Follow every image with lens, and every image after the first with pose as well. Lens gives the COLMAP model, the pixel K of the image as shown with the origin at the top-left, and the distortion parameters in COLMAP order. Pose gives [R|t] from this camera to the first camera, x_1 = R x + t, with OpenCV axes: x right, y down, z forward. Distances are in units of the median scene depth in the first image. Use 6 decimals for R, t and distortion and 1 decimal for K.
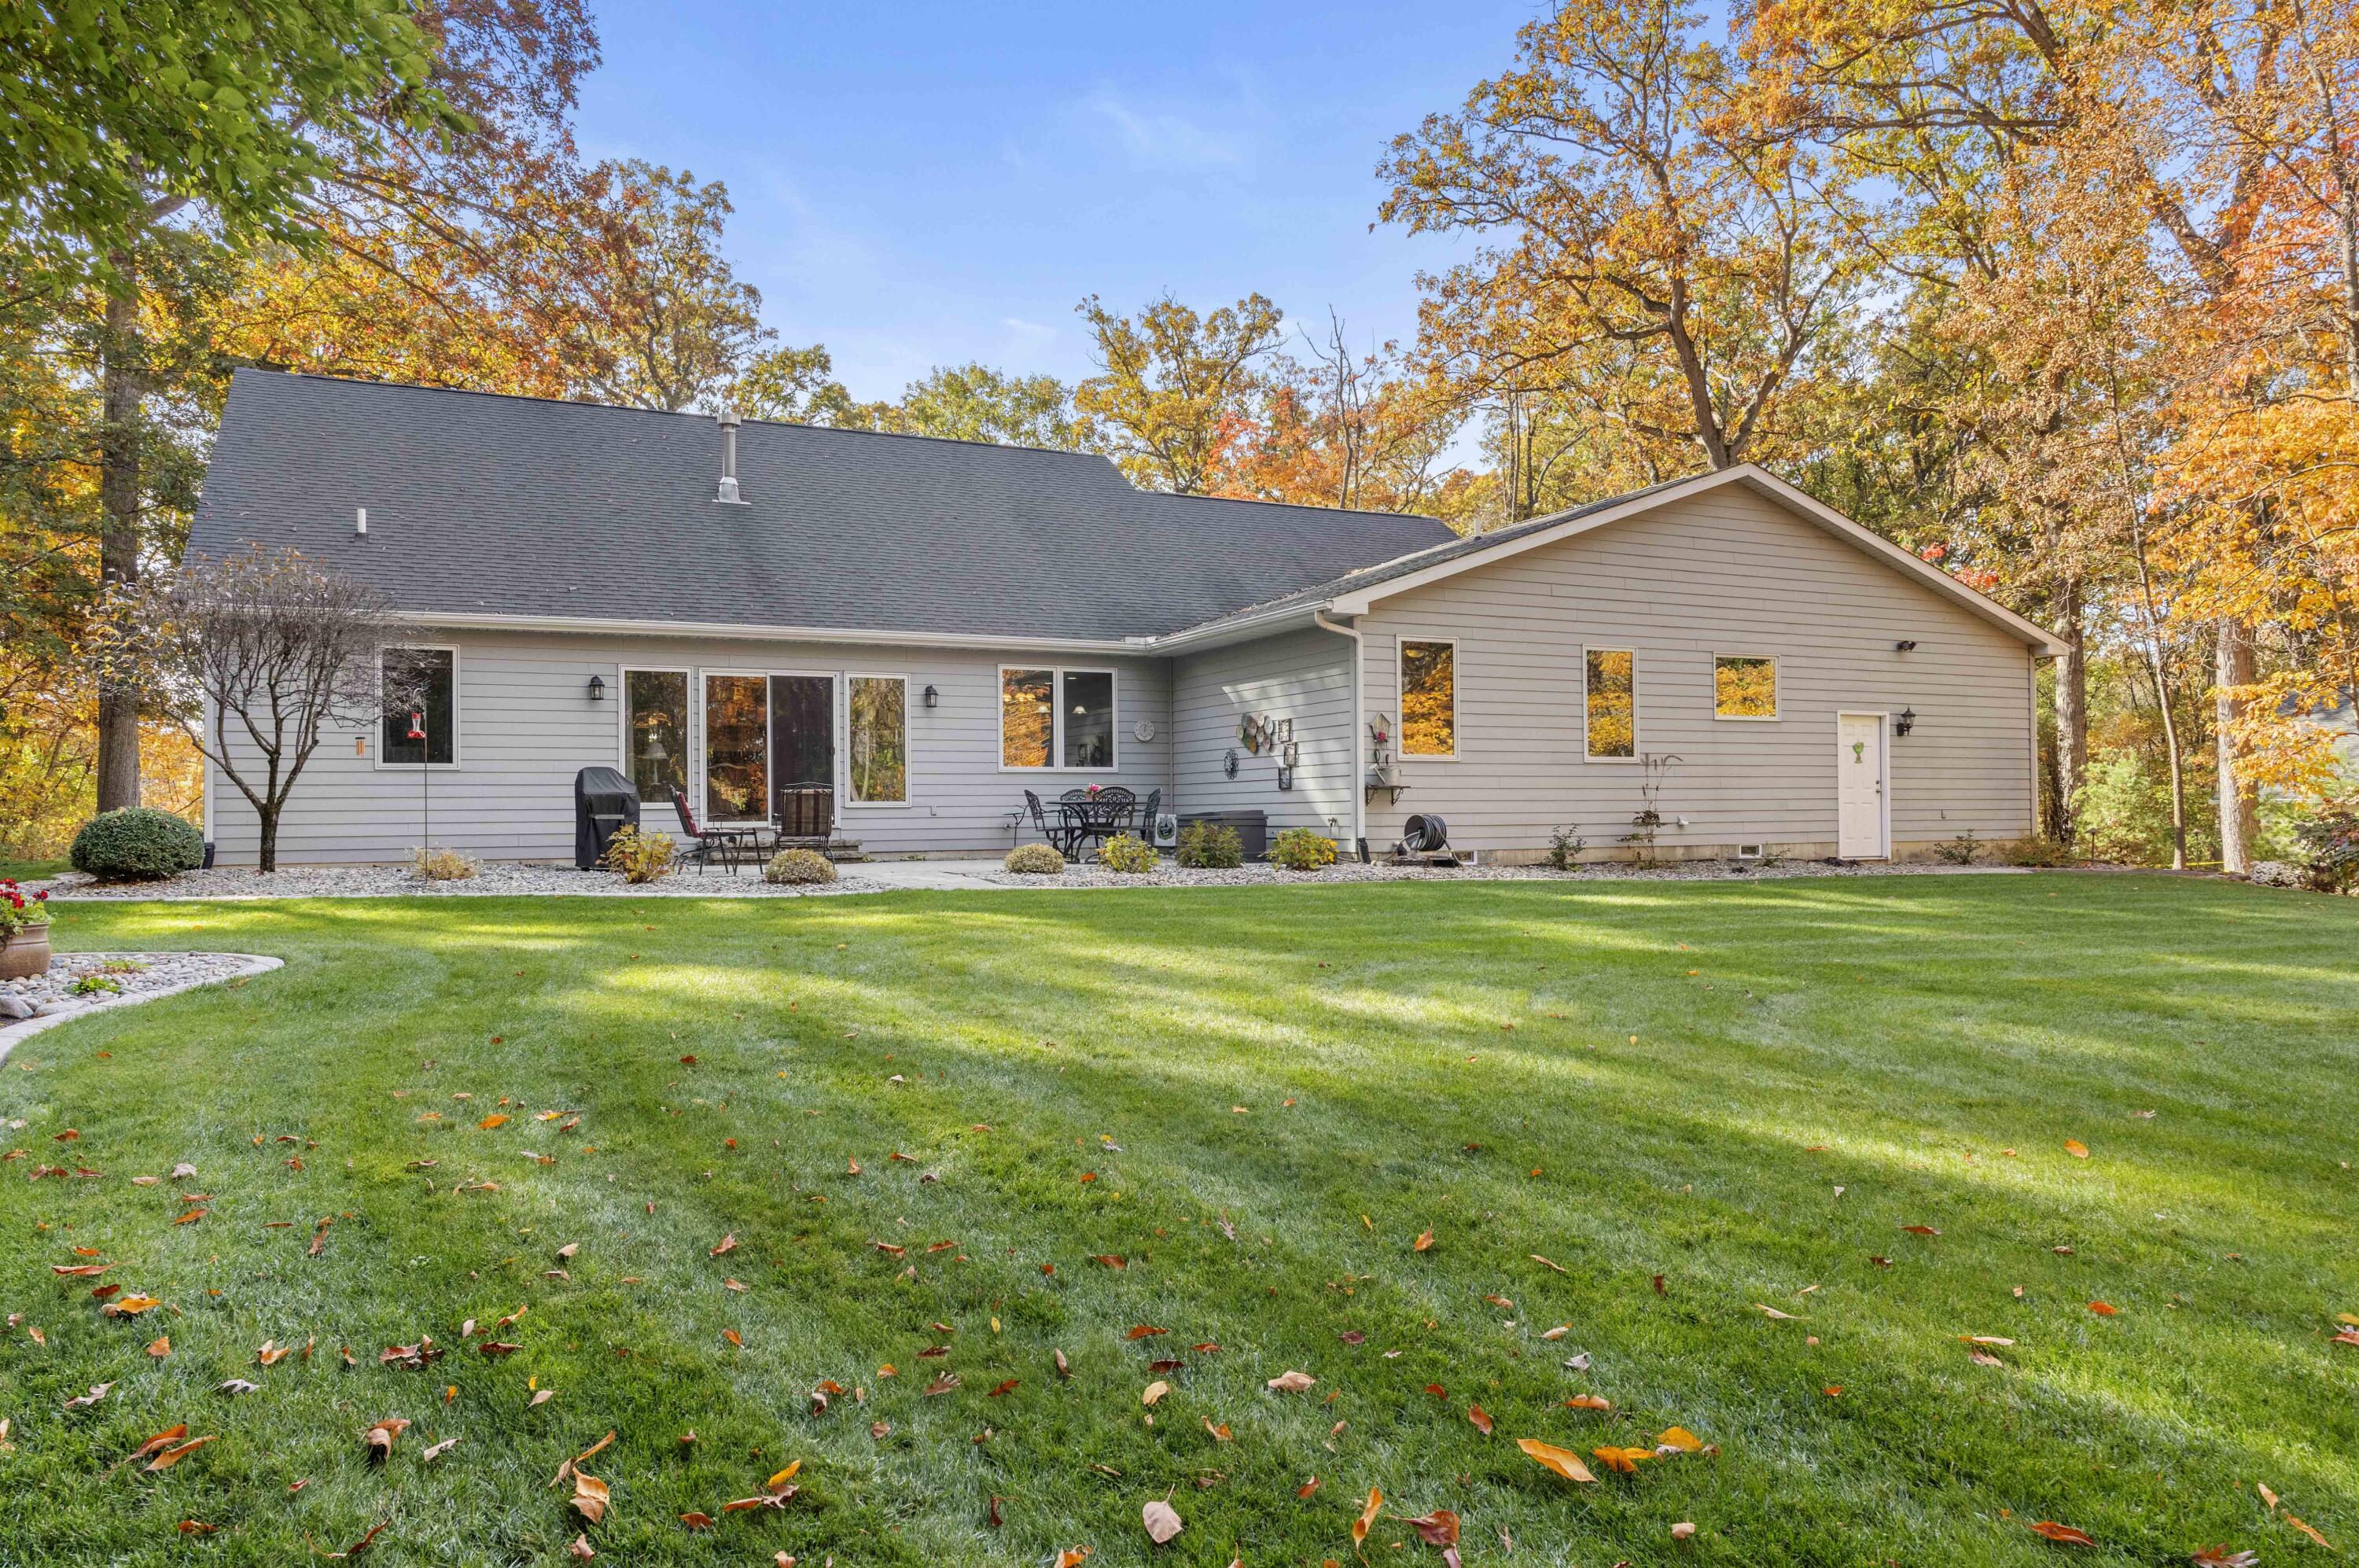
lens RADIAL K [[1575.4, 0, 1179.5], [0, 1575.4, 784.0], [0, 0, 1]] dist [-0.001423, 0.000009]
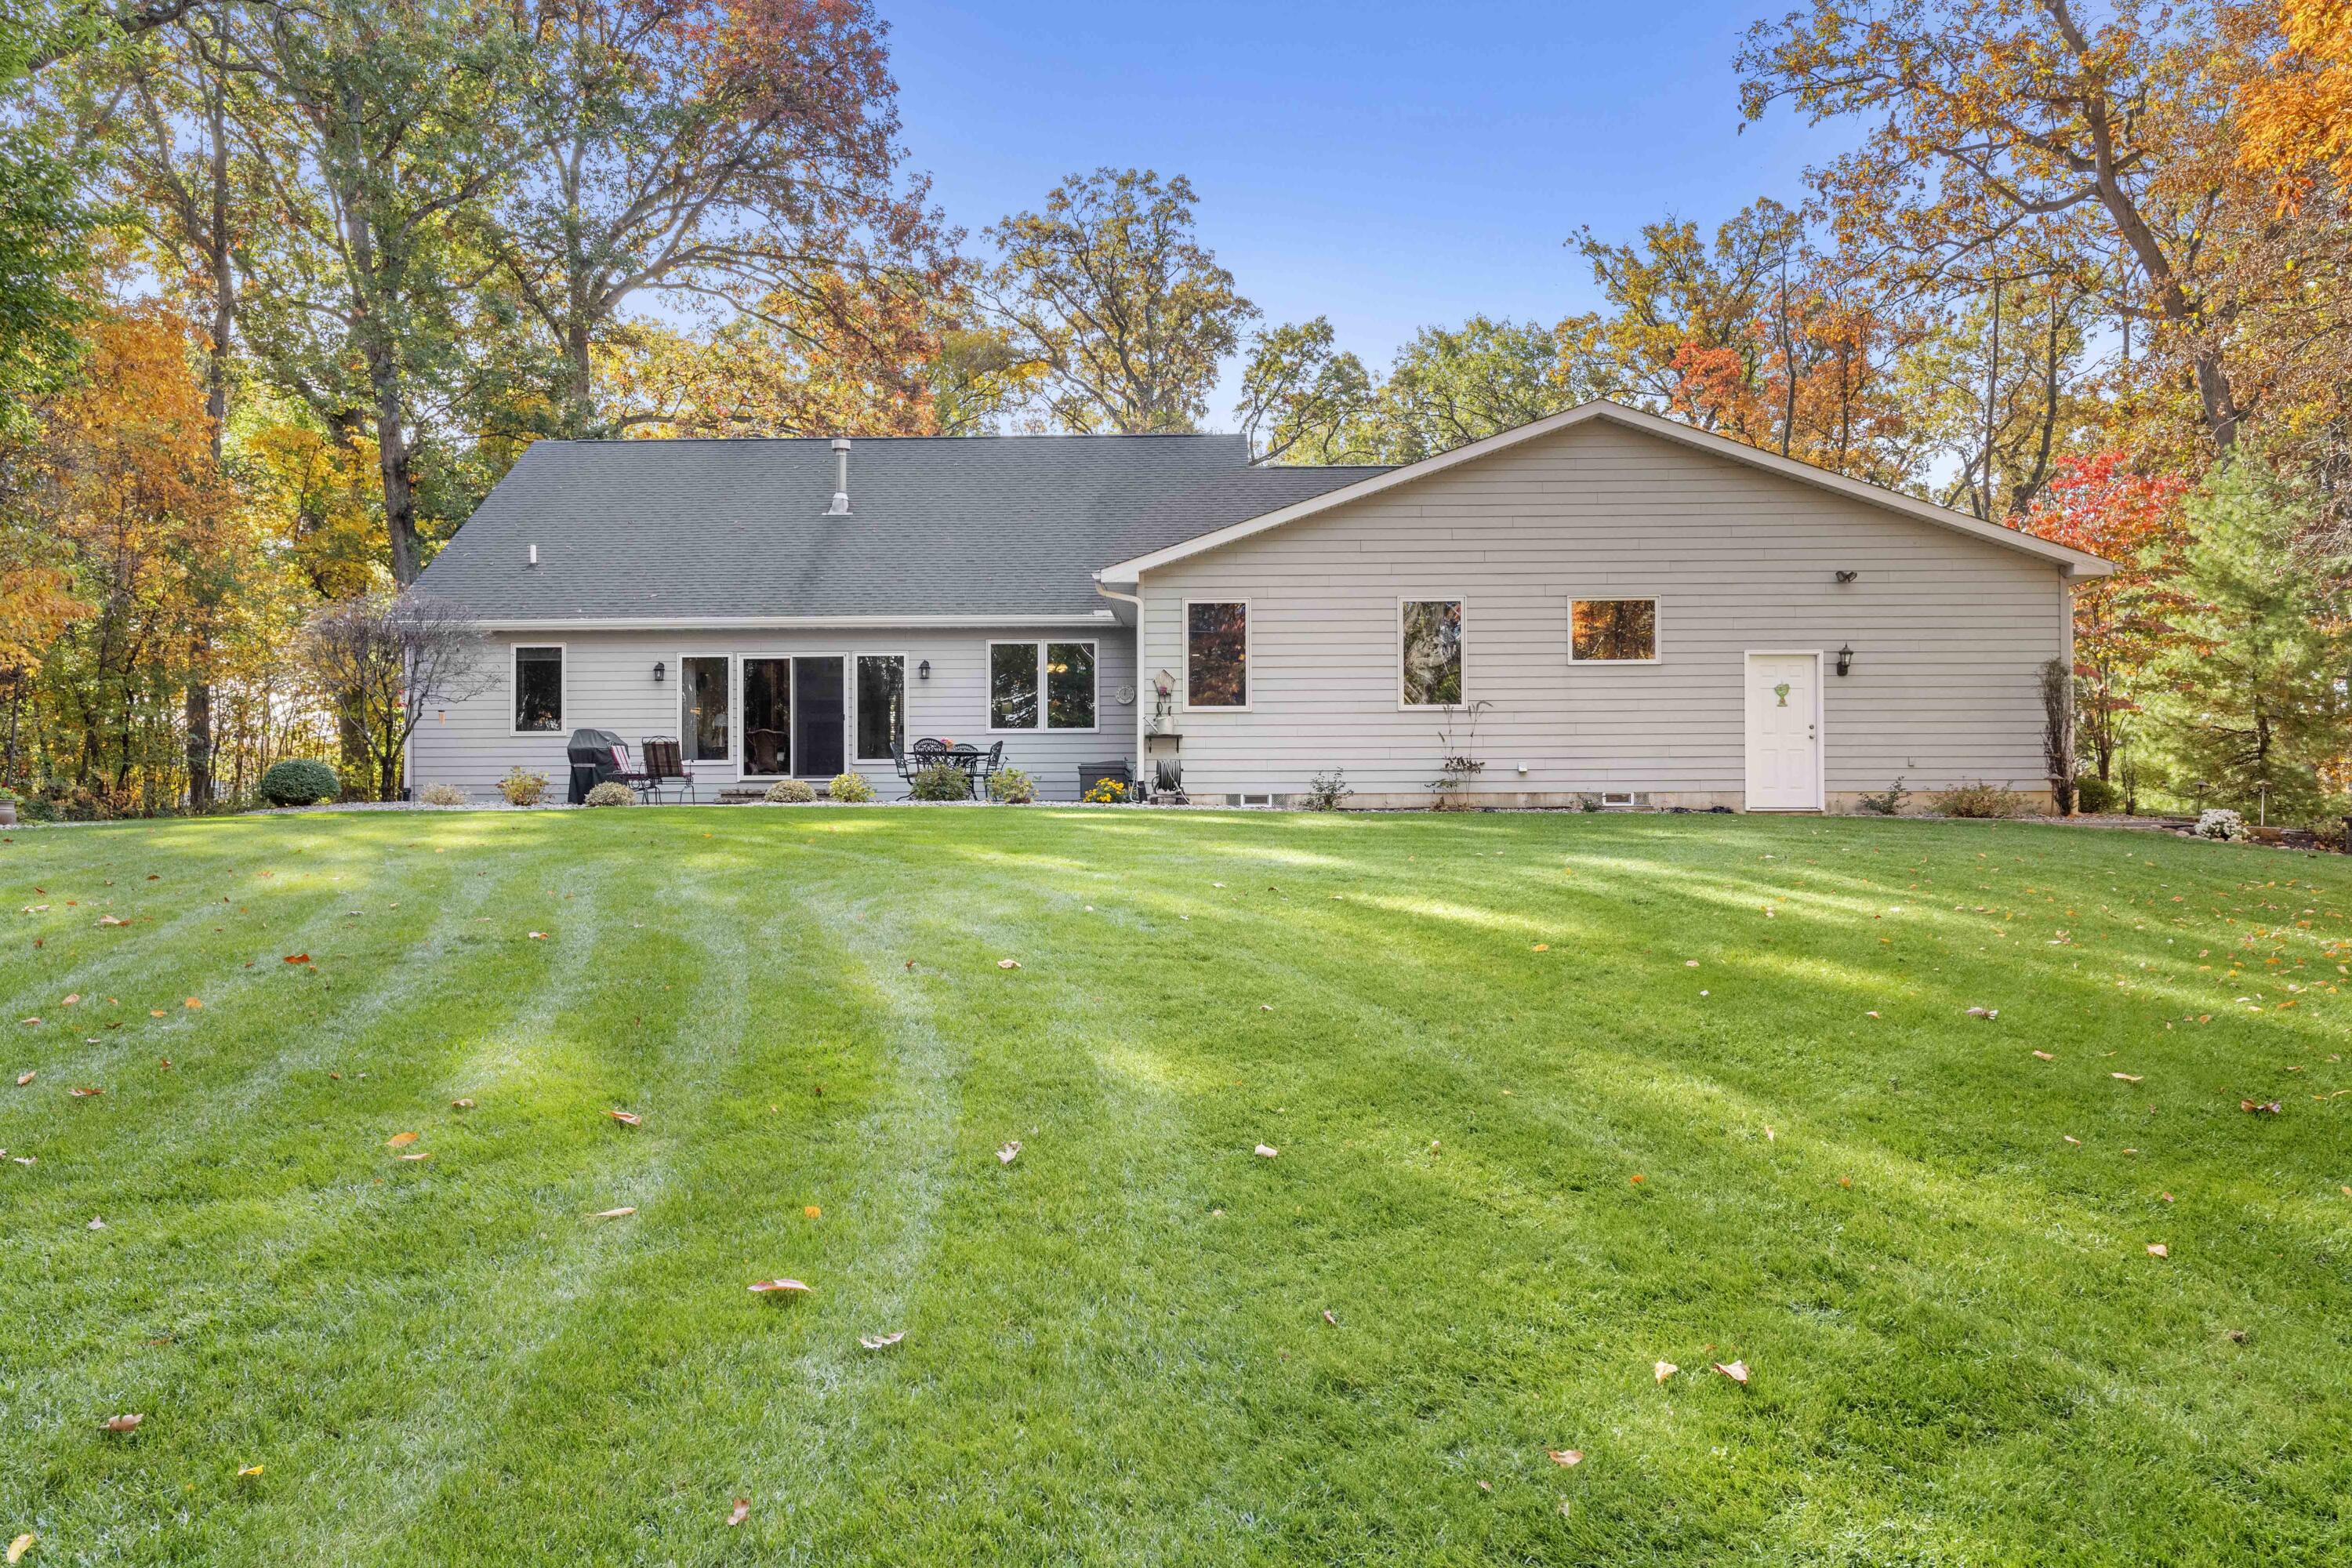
lens RADIAL K [[1841.6, 0, 1176.0], [0, 1841.6, 784.0], [0, 0, 1]] dist [-0.004585, -0.004237]
pose [[0.884103, -0.006095, -0.467253, 0.631229], [0.005460, 0.999981, -0.002712, 0.033632], [0.467261, -0.000153, 0.884119, -0.125148]]
